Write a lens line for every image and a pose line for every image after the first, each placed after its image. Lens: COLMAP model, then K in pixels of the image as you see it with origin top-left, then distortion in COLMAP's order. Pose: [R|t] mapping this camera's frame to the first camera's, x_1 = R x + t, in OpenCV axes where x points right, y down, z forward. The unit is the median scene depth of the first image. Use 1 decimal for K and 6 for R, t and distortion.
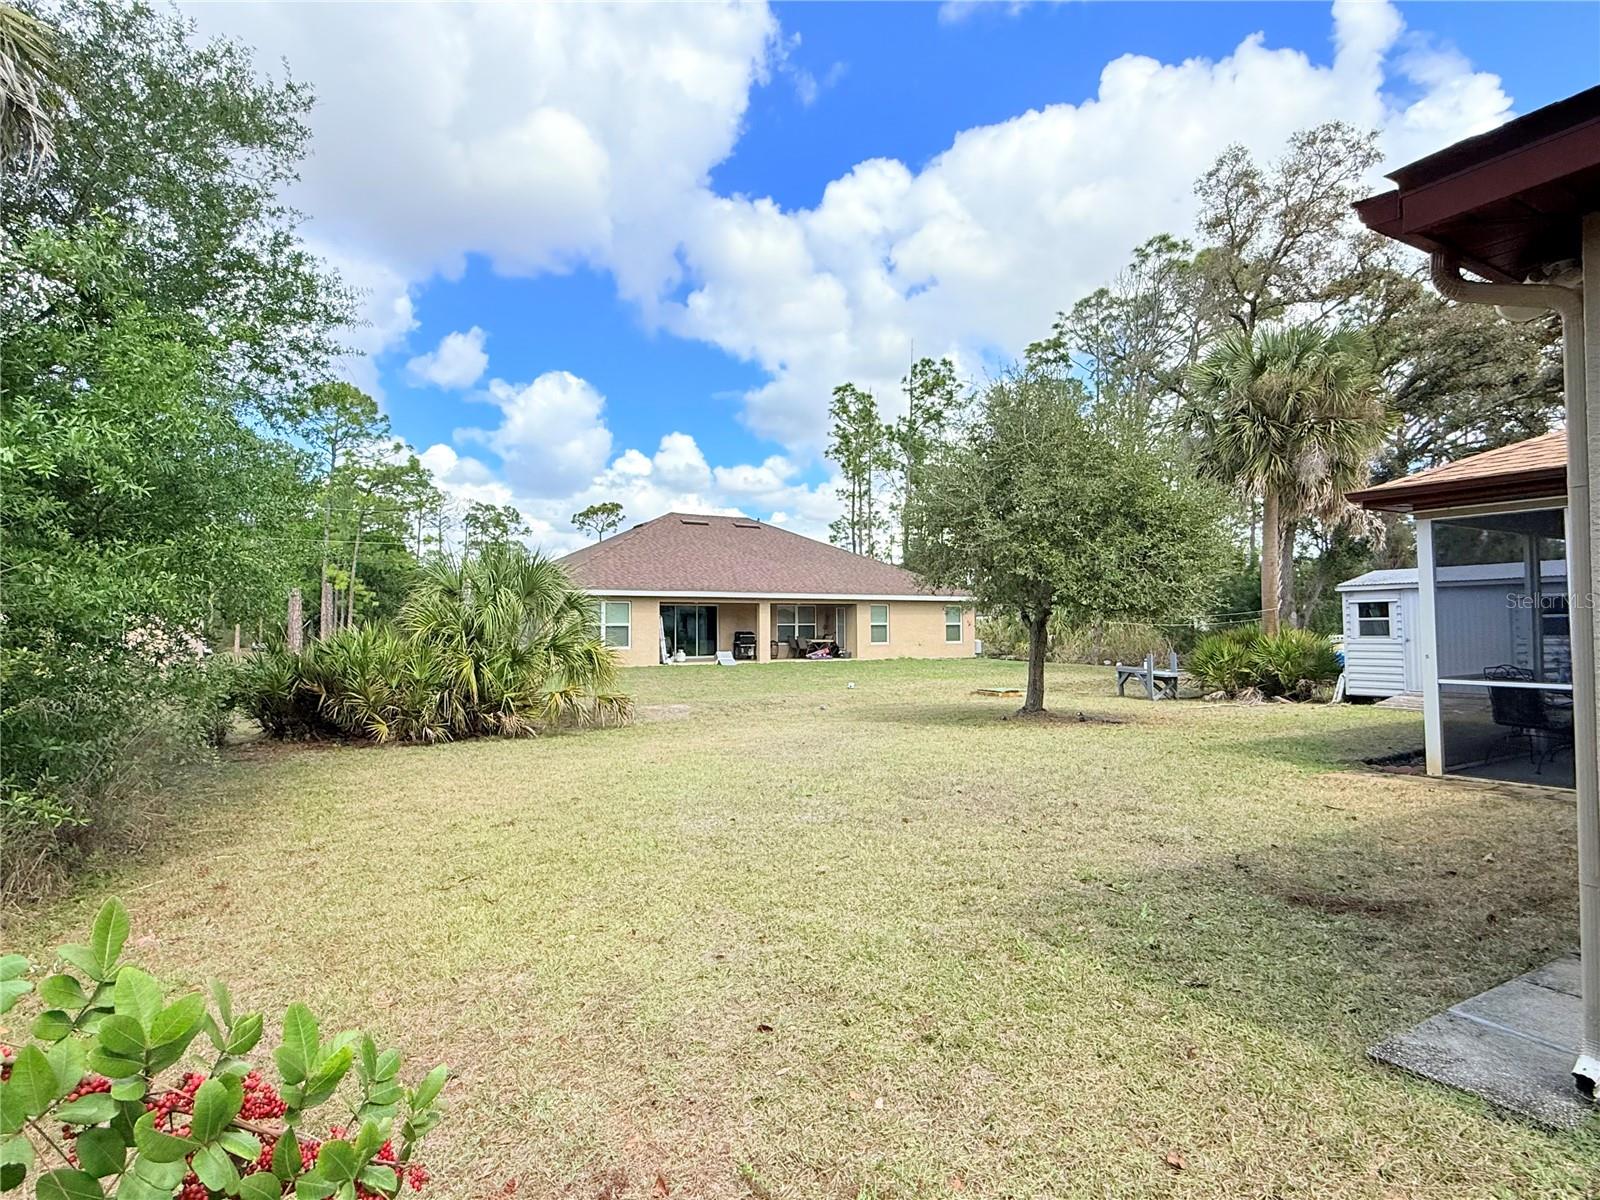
lens RADIAL K [[853.9, 0, 777.2], [0, 853.9, 604.7], [0, 0, 1]] dist [-0.048258, 0.033013]
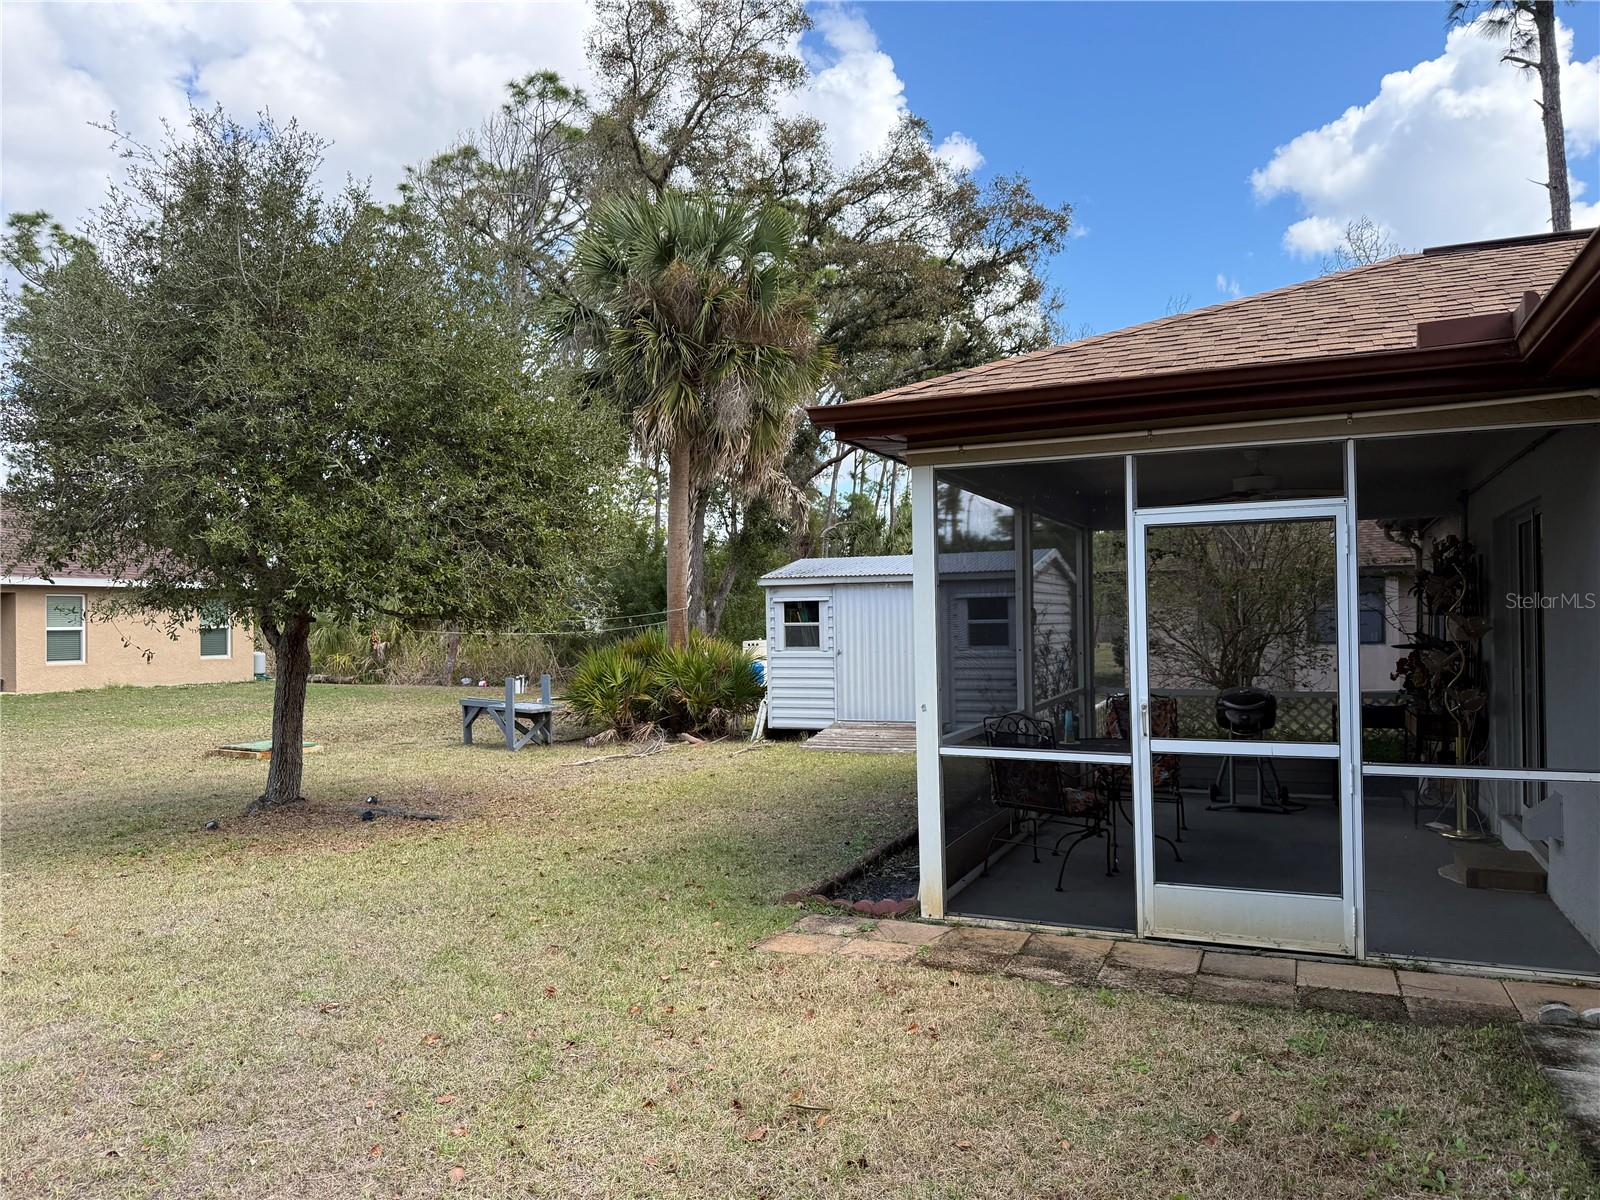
lens RADIAL K [[1113.1, 0, 800.0], [0, 1113.1, 600.0], [0, 0, 1]] dist [0.061617, -0.002462]
pose [[0.801689, 0.007553, 0.597694, 0.107135], [-0.010738, 0.999941, 0.001767, -0.004740], [-0.597645, -0.007835, 0.801723, 0.185781]]
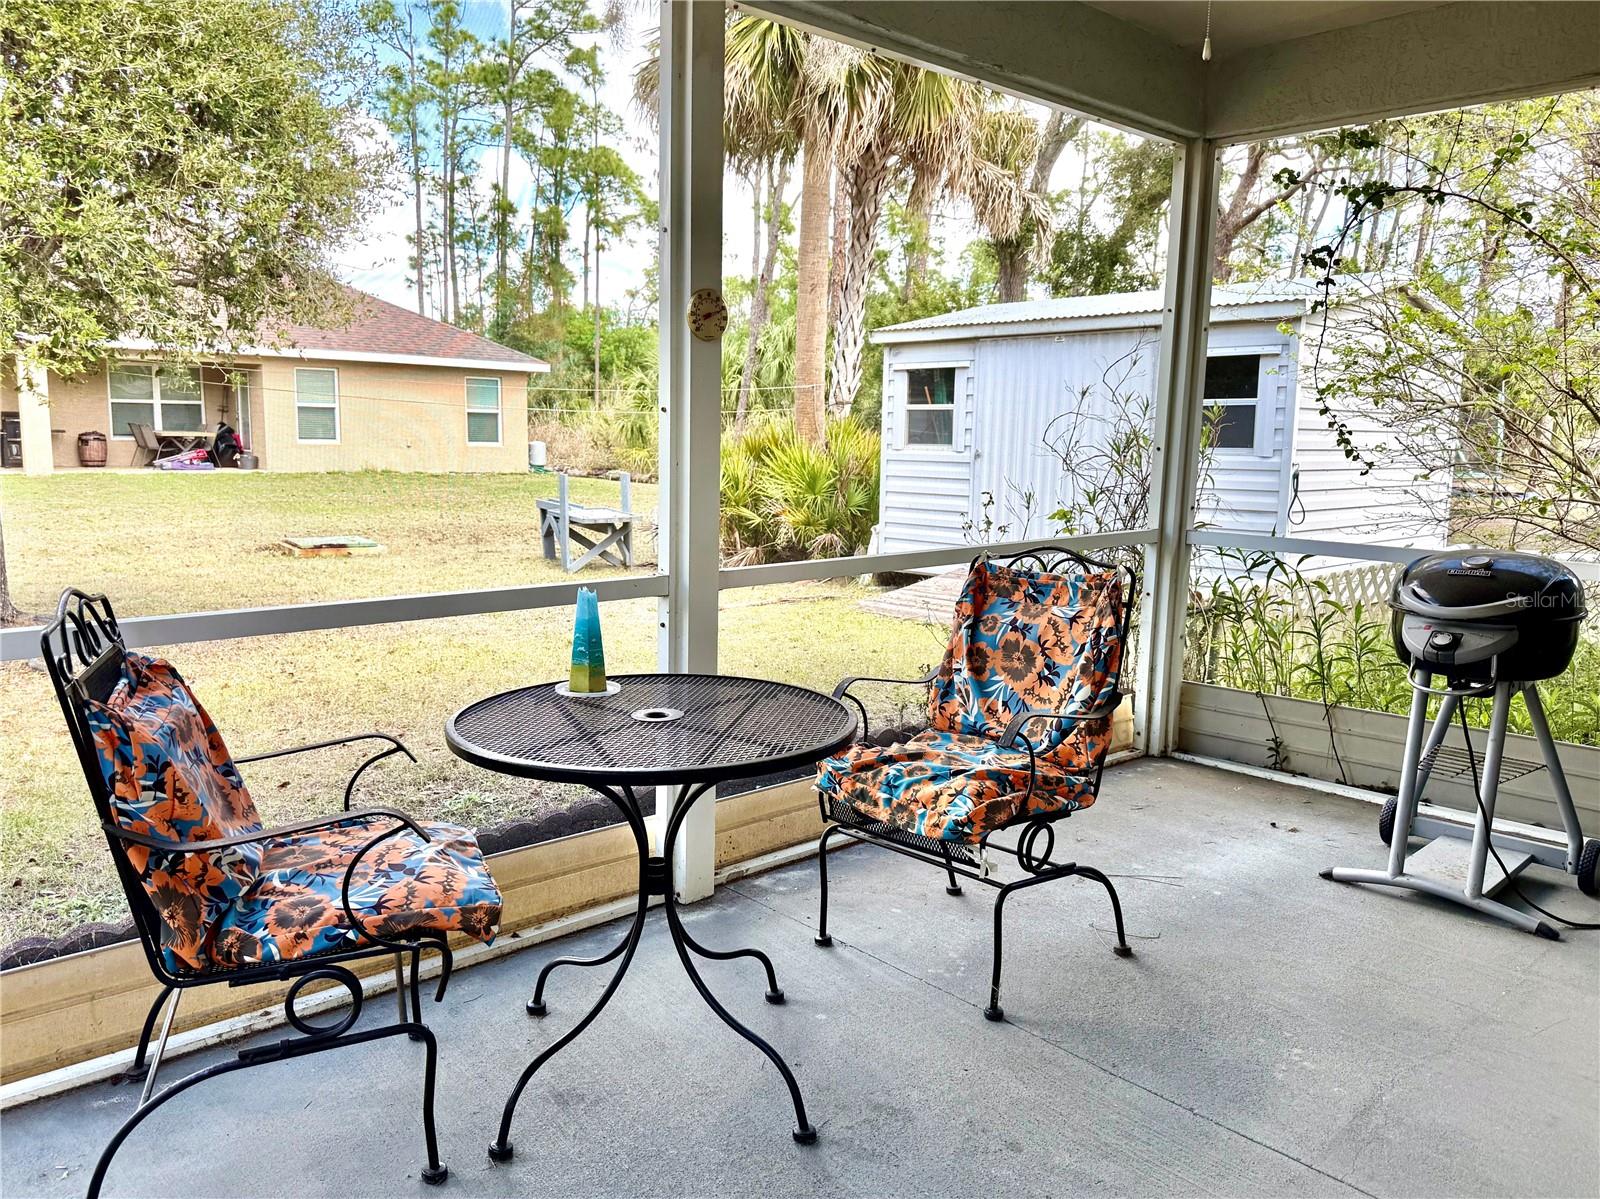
lens RADIAL K [[1214.1, 0, 800.0], [0, 1214.1, 599.5], [0, 0, 1]] dist [0.072039, -0.105761]
pose [[0.973675, -0.005875, 0.227866, 0.410256], [-0.032336, 0.985997, 0.163596, 0.012347], [-0.225637, -0.166658, 0.959851, 0.307681]]
